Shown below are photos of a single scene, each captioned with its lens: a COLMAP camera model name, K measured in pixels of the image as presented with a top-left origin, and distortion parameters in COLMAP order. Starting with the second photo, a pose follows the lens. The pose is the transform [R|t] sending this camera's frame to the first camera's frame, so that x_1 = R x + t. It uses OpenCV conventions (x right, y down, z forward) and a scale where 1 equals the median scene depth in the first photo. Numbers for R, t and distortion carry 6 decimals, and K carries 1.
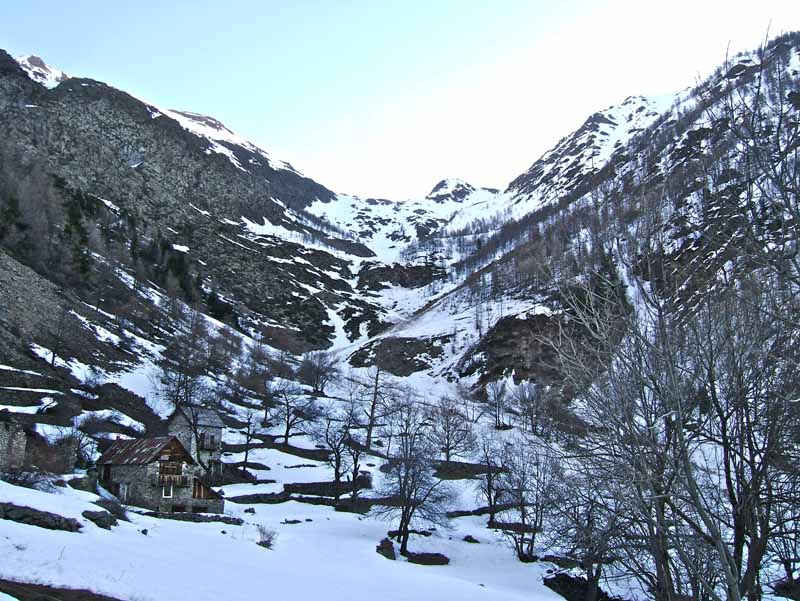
lens RADIAL K [[758.7, 0, 400.0], [0, 758.7, 299.0], [0, 0, 1]] dist [-0.086547, 0.000000]
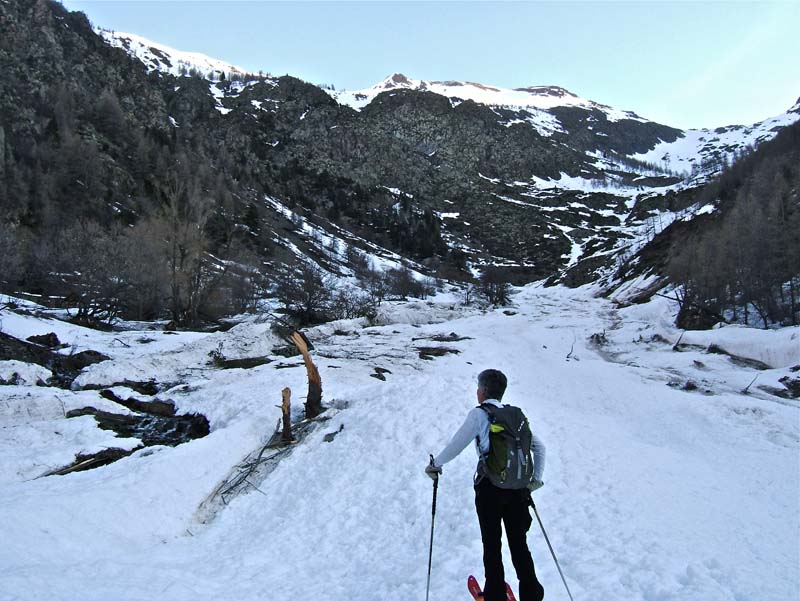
lens RADIAL K [[758.7, 0, 400.4], [0, 758.7, 301.7], [0, 0, 1]] dist [-0.086547, 0.000000]
pose [[0.841455, -0.132491, -0.523831, 0.187073], [0.158043, 0.987424, 0.004125, 0.037449], [0.516697, -0.086259, 0.851812, -0.054757]]
